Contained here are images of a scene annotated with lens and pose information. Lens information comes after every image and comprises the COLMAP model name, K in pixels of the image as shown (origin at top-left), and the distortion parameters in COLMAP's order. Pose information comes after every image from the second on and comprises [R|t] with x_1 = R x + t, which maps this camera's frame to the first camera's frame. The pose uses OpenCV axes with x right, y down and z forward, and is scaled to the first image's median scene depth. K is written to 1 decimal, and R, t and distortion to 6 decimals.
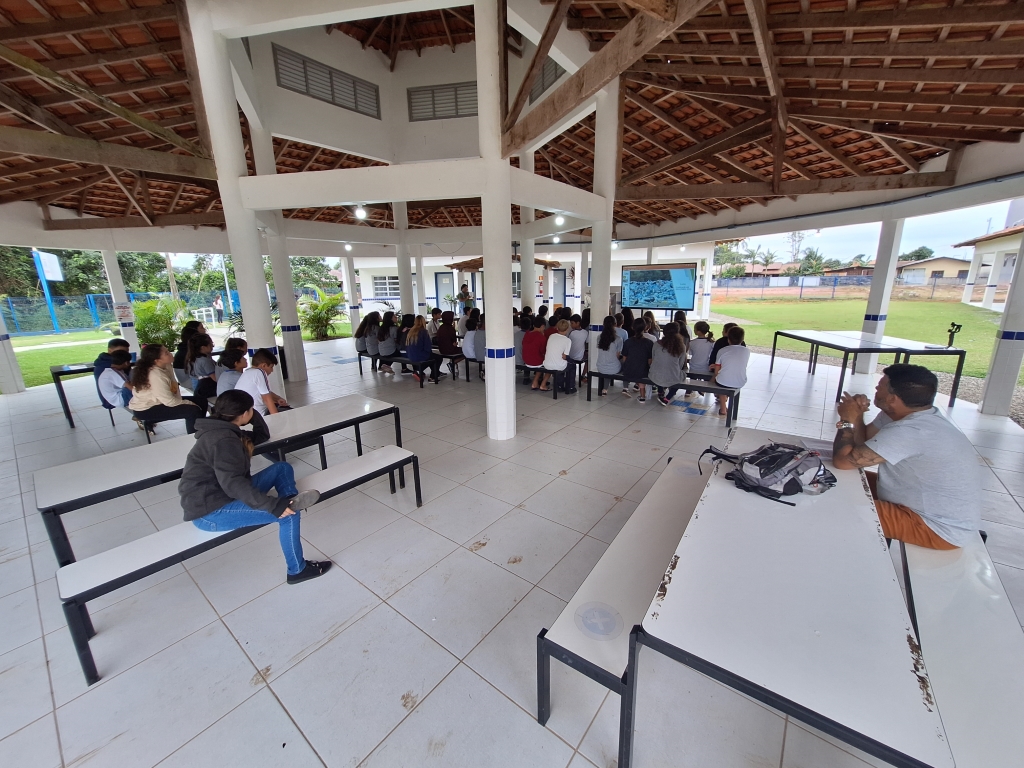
lens RADIAL K [[406.5, 0, 502.6], [0, 406.5, 379.9], [0, 0, 1]] dist [-0.007963, 0.001661]
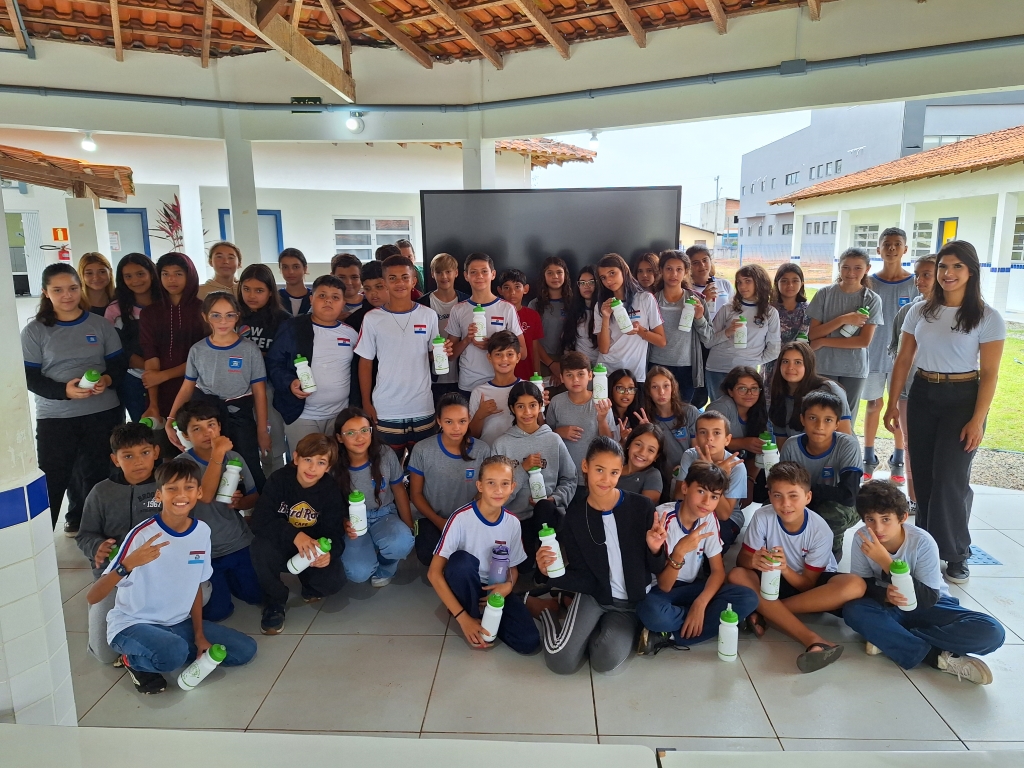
lens RADIAL K [[712.7, 0, 505.2], [0, 712.7, 376.0], [0, 0, 1]] dist [0.056904, -0.056537]
pose [[0.803520, -0.090702, 0.588327, 0.071483], [0.127347, 0.991635, -0.021048, -0.189108], [-0.581496, 0.091834, 0.808349, 0.789562]]
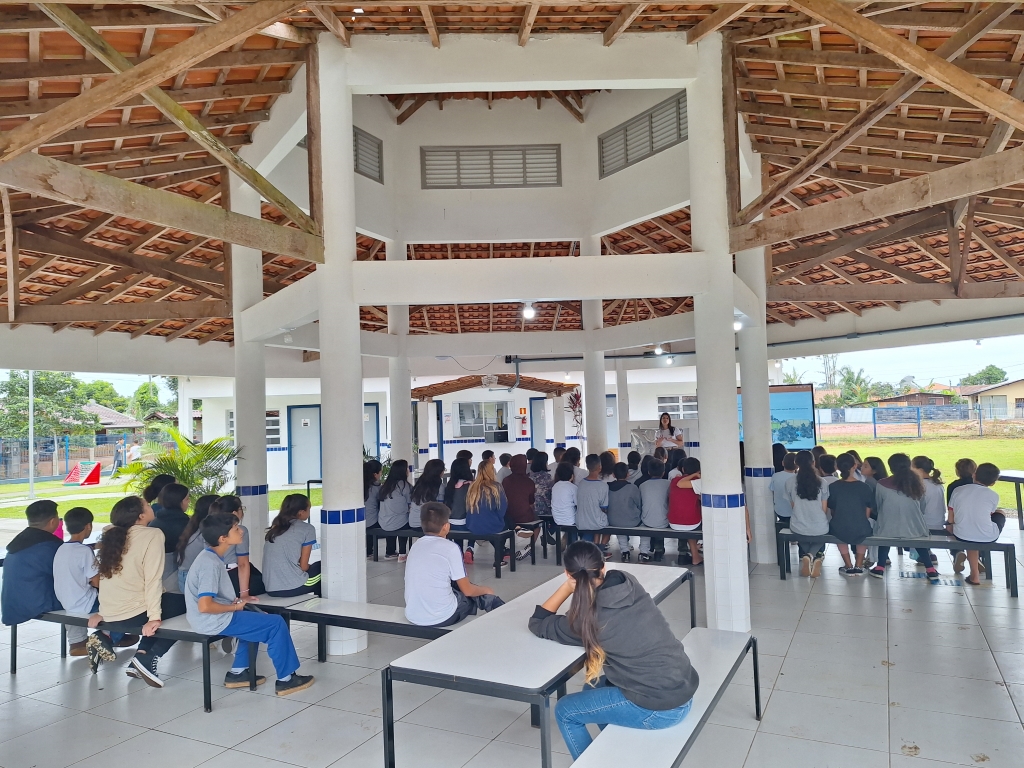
lens RADIAL K [[712.7, 0, 498.6], [0, 712.7, 382.7], [0, 0, 1]] dist [0.056904, -0.056537]
pose [[0.980109, -0.001179, 0.198458, -0.347478], [0.058424, 0.957385, -0.282843, 0.036537], [-0.189667, 0.288811, 0.938411, -0.081929]]
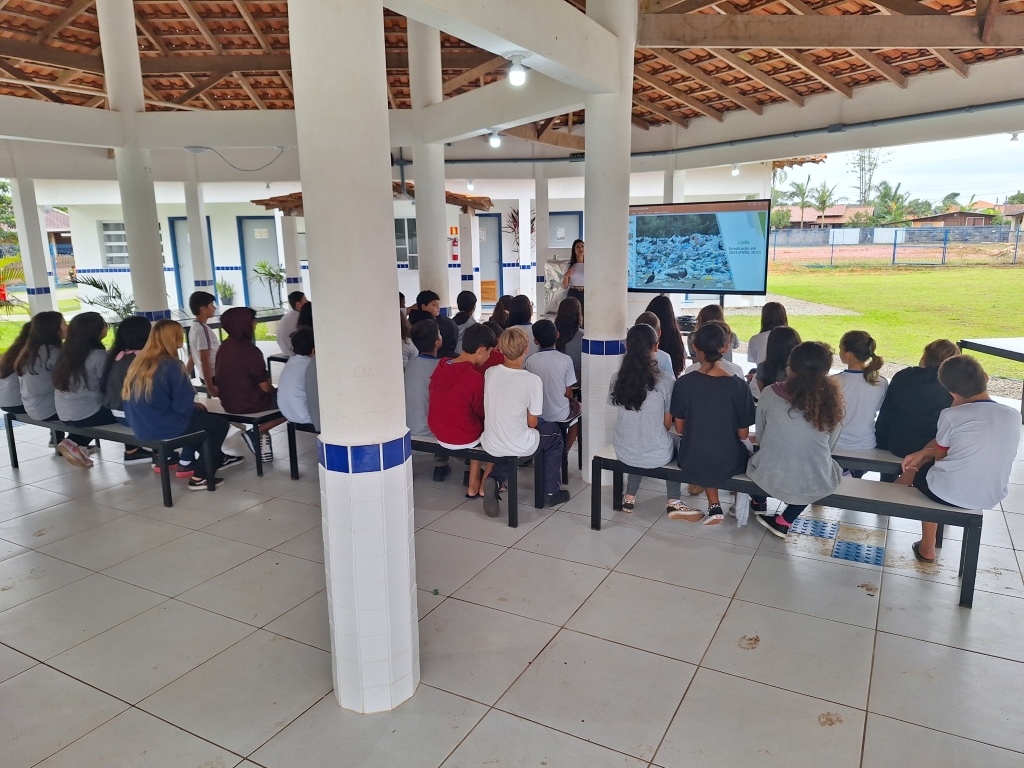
lens RADIAL K [[712.7, 0, 515.2], [0, 712.7, 382.6], [0, 0, 1]] dist [0.056904, -0.056537]
pose [[0.983429, -0.032682, 0.178322, 0.006974], [0.038949, 0.998736, -0.031756, -0.055929], [-0.177059, 0.038176, 0.983460, 0.223158]]
